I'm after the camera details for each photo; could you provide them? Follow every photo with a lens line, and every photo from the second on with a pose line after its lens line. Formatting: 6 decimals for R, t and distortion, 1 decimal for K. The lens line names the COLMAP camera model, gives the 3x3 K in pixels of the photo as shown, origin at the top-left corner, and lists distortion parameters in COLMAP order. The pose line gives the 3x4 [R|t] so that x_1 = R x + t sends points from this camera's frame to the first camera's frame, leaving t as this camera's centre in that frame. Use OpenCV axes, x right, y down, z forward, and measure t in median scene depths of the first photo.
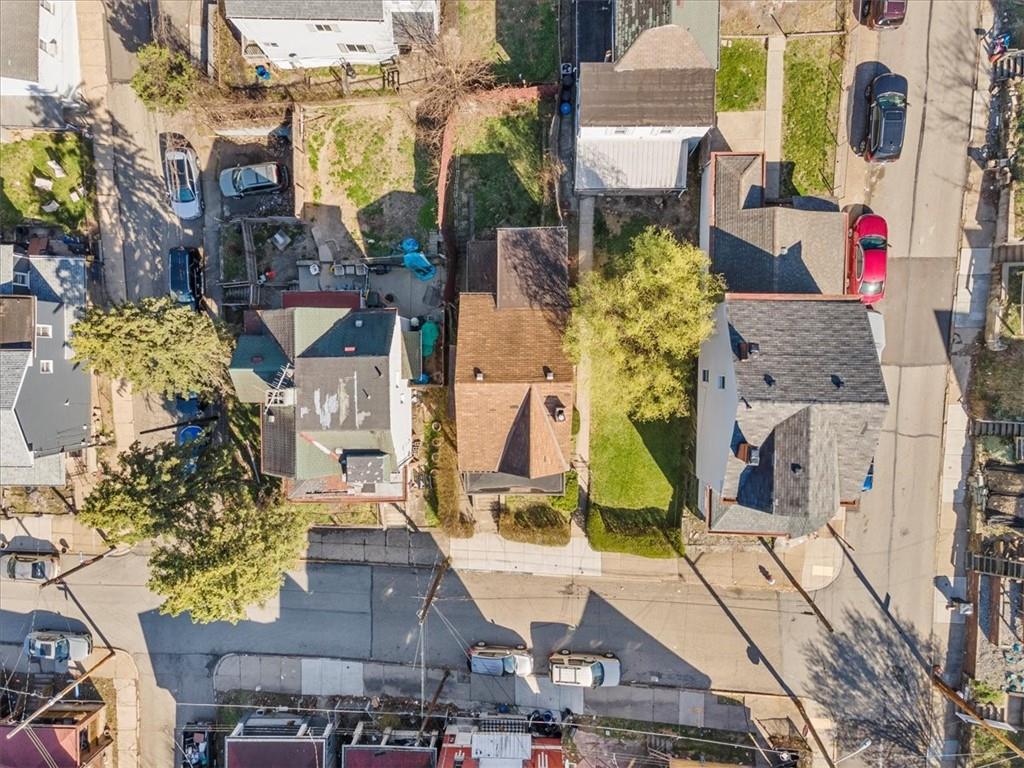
lens RADIAL K [[743.3, 0, 508.3], [0, 743.3, 377.4], [0, 0, 1]] dist [0.032595, 0.017786]
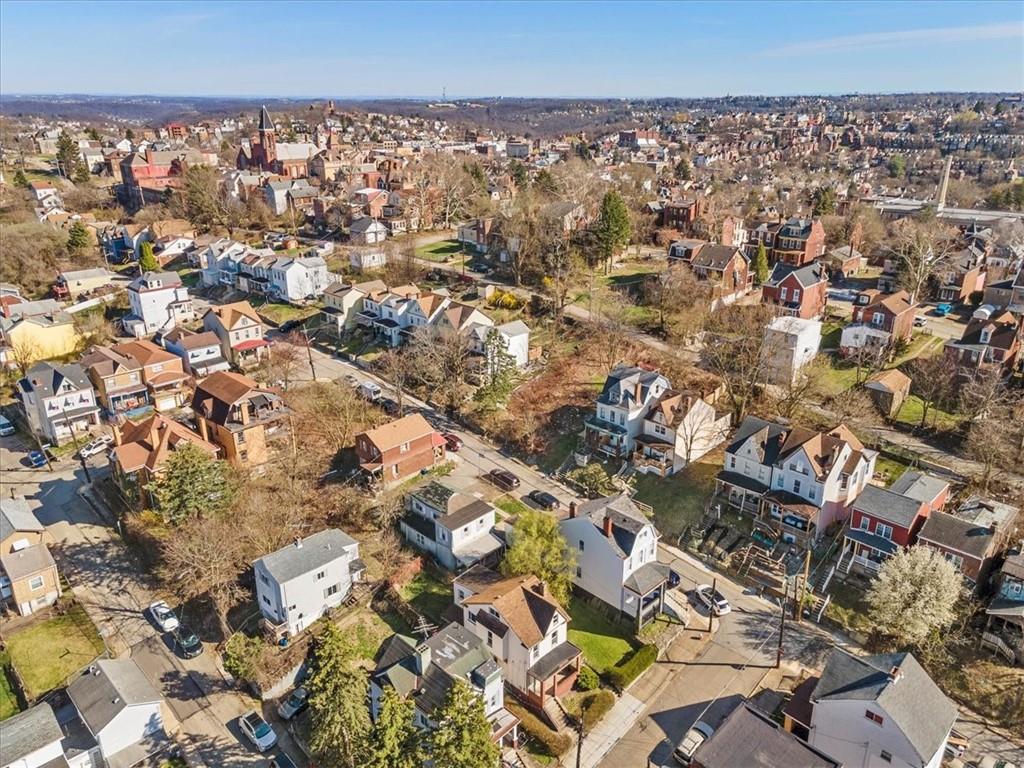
lens RADIAL K [[743.3, 0, 507.7], [0, 743.3, 381.3], [0, 0, 1]] dist [0.032595, 0.017786]
pose [[0.708407, -0.229555, 0.667431, -0.991236], [0.705801, 0.227580, -0.670859, 0.991985], [0.002105, 0.946315, 0.323239, -0.117950]]
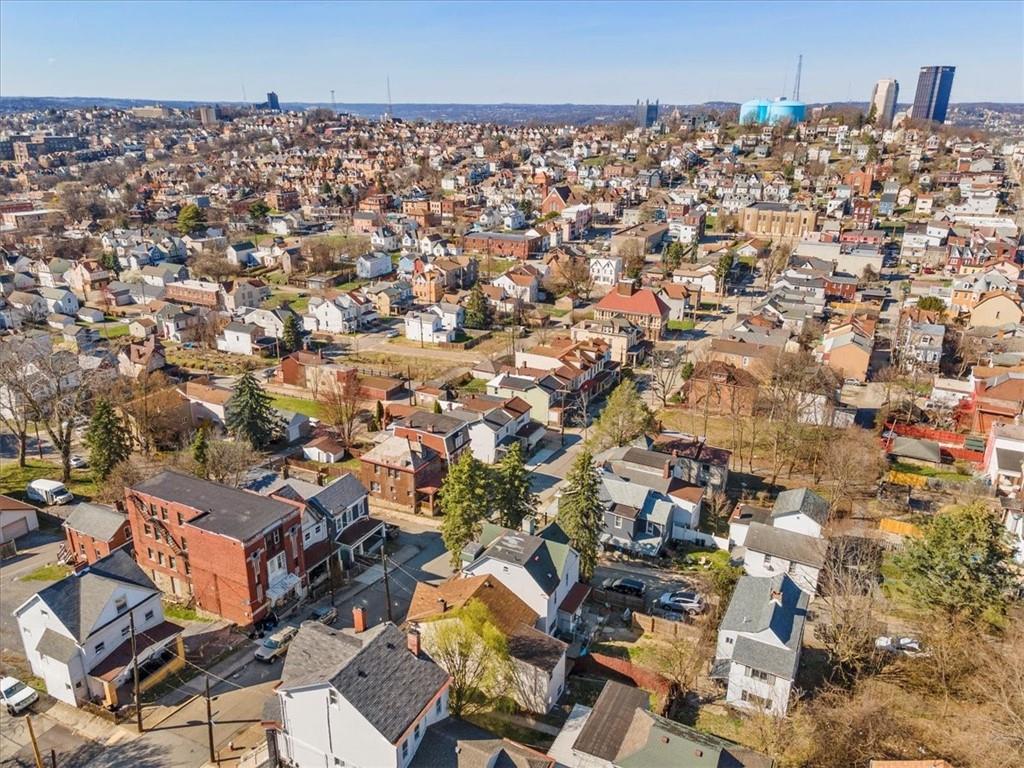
lens RADIAL K [[743.3, 0, 514.2], [0, 743.3, 380.6], [0, 0, 1]] dist [0.032595, 0.017786]
pose [[-0.450393, 0.331023, -0.829198, 0.987065], [-0.892662, -0.185000, 0.411011, -0.555496], [-0.017348, 0.925310, 0.378814, -0.043723]]
